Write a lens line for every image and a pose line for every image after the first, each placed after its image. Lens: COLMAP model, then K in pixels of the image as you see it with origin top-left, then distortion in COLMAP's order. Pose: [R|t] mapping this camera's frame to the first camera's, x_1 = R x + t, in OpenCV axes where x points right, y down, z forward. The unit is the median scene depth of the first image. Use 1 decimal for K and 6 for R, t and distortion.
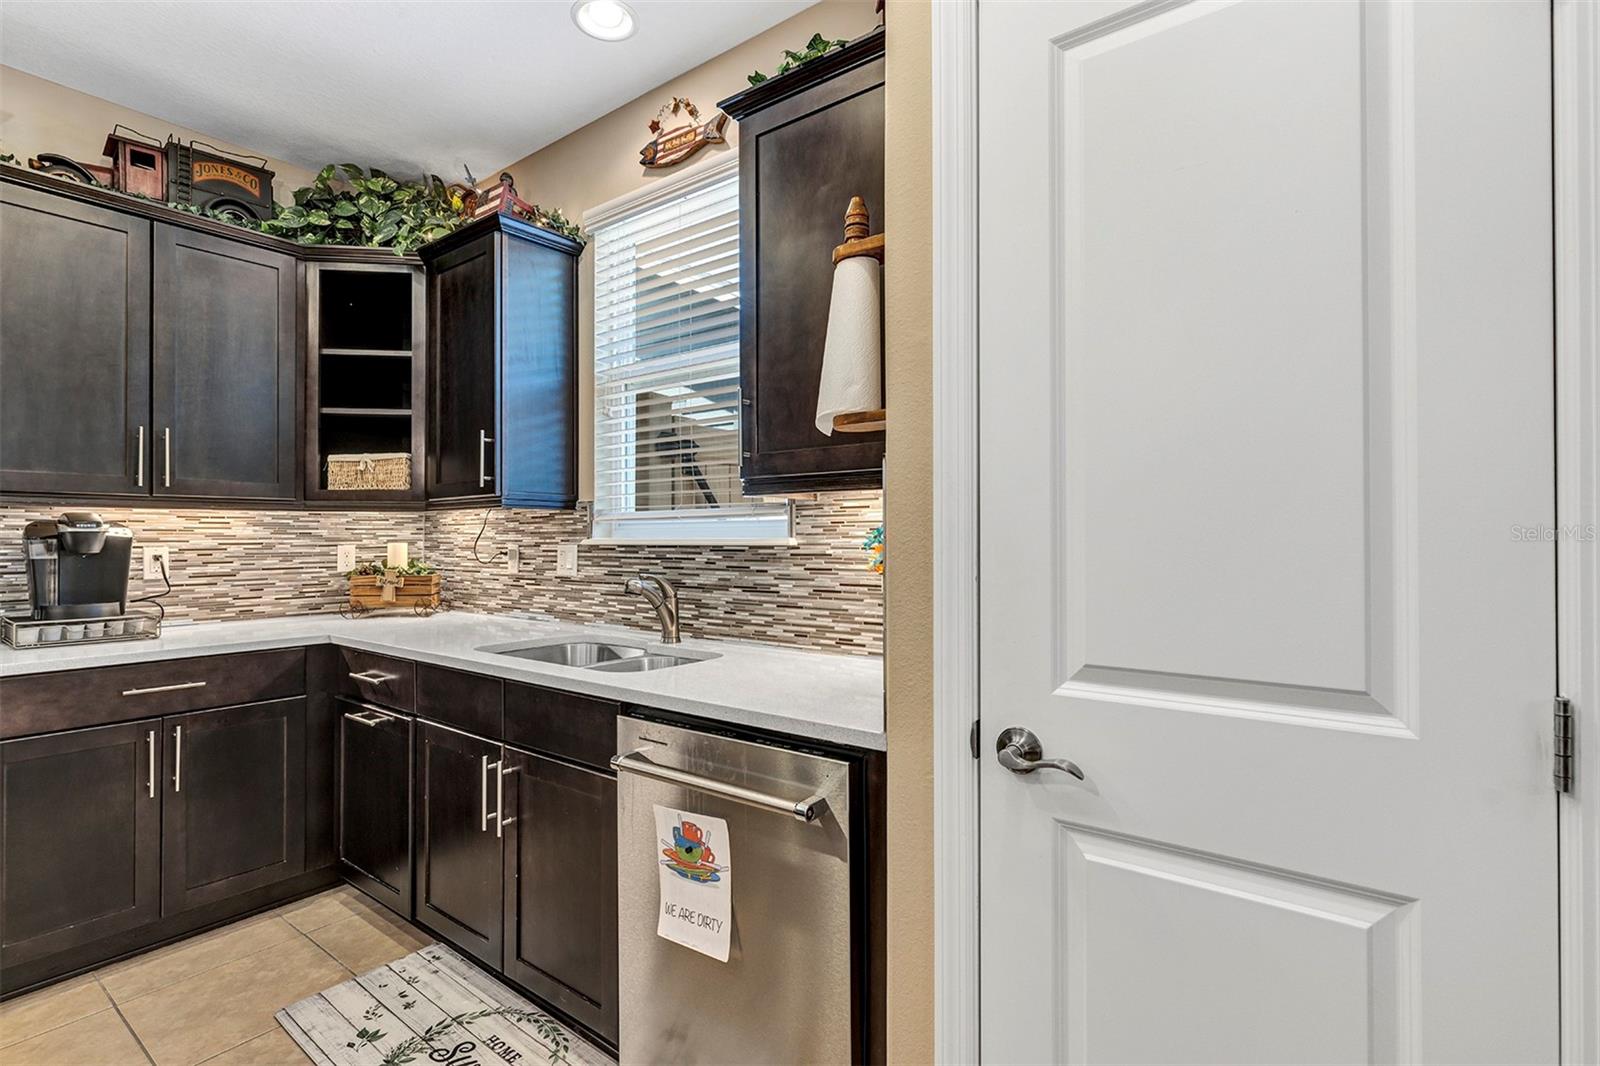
lens RADIAL K [[757.1, 0, 795.4], [0, 757.1, 533.2], [0, 0, 1]] dist [-0.007350, 0.000529]
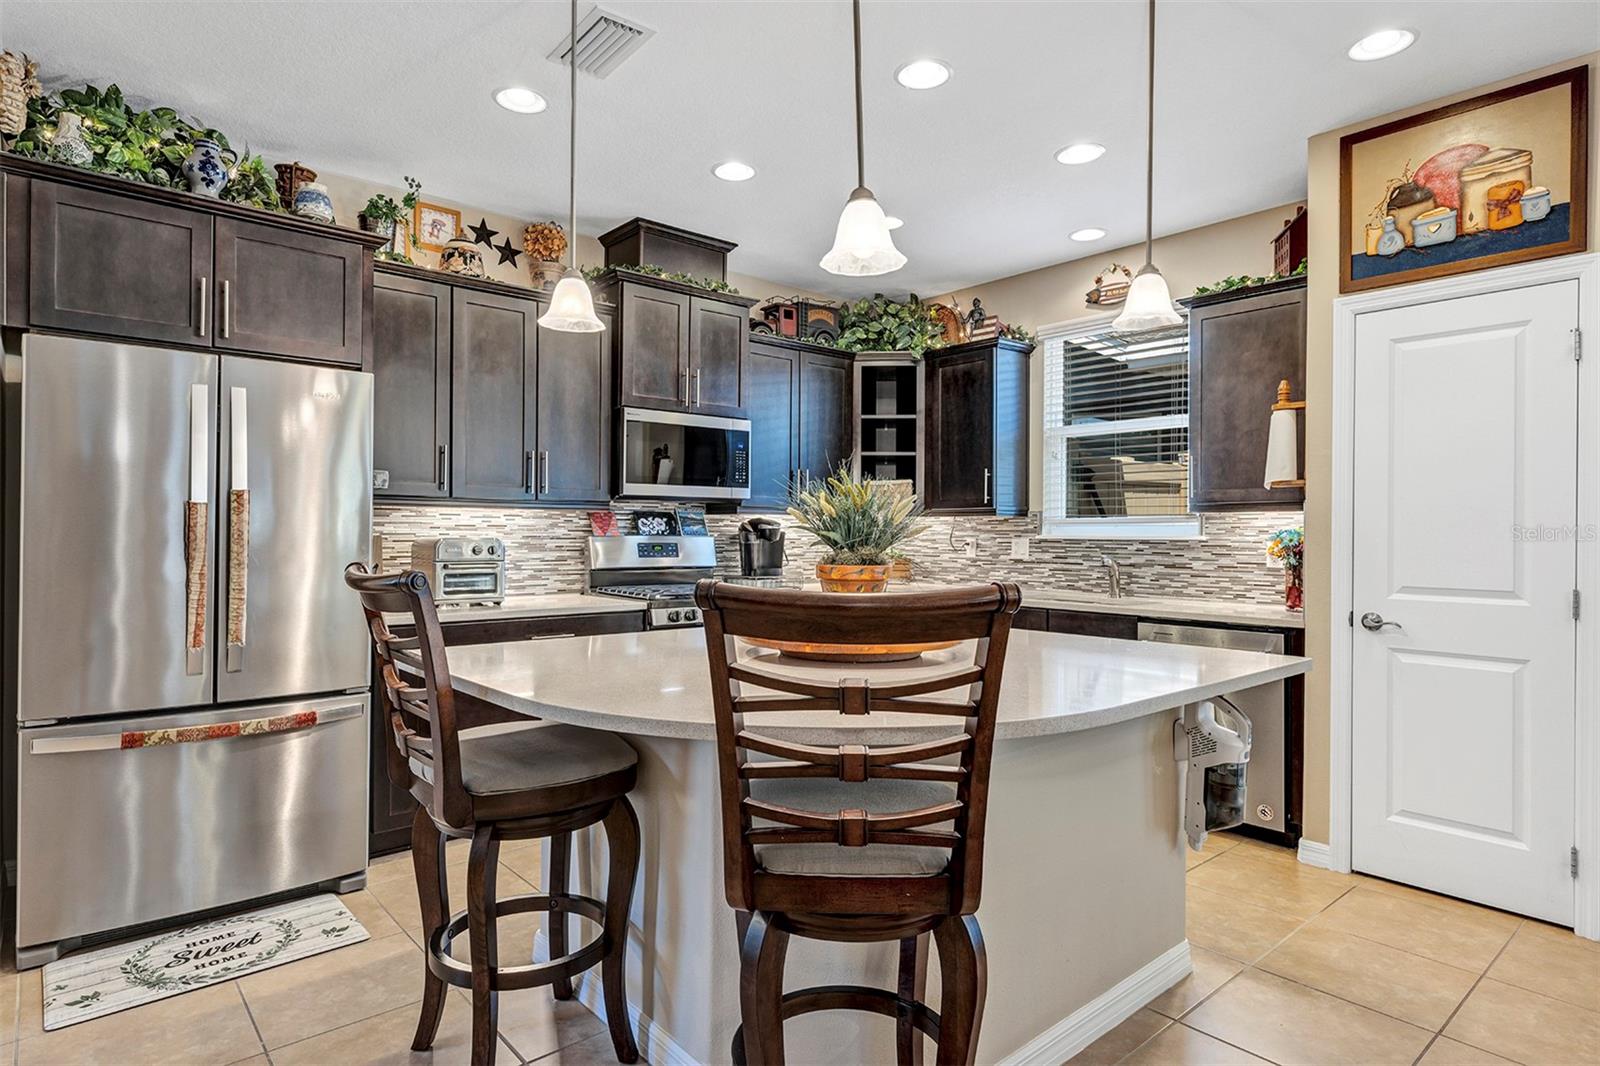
lens RADIAL K [[874.7, 0, 803.5], [0, 874.7, 529.4], [0, 0, 1]] dist [0.001446, -0.000399]
pose [[0.977362, 0.008287, -0.211412, -0.404192], [-0.008146, 0.999966, 0.001538, -0.003371], [0.211418, 0.000219, 0.977396, -0.966346]]
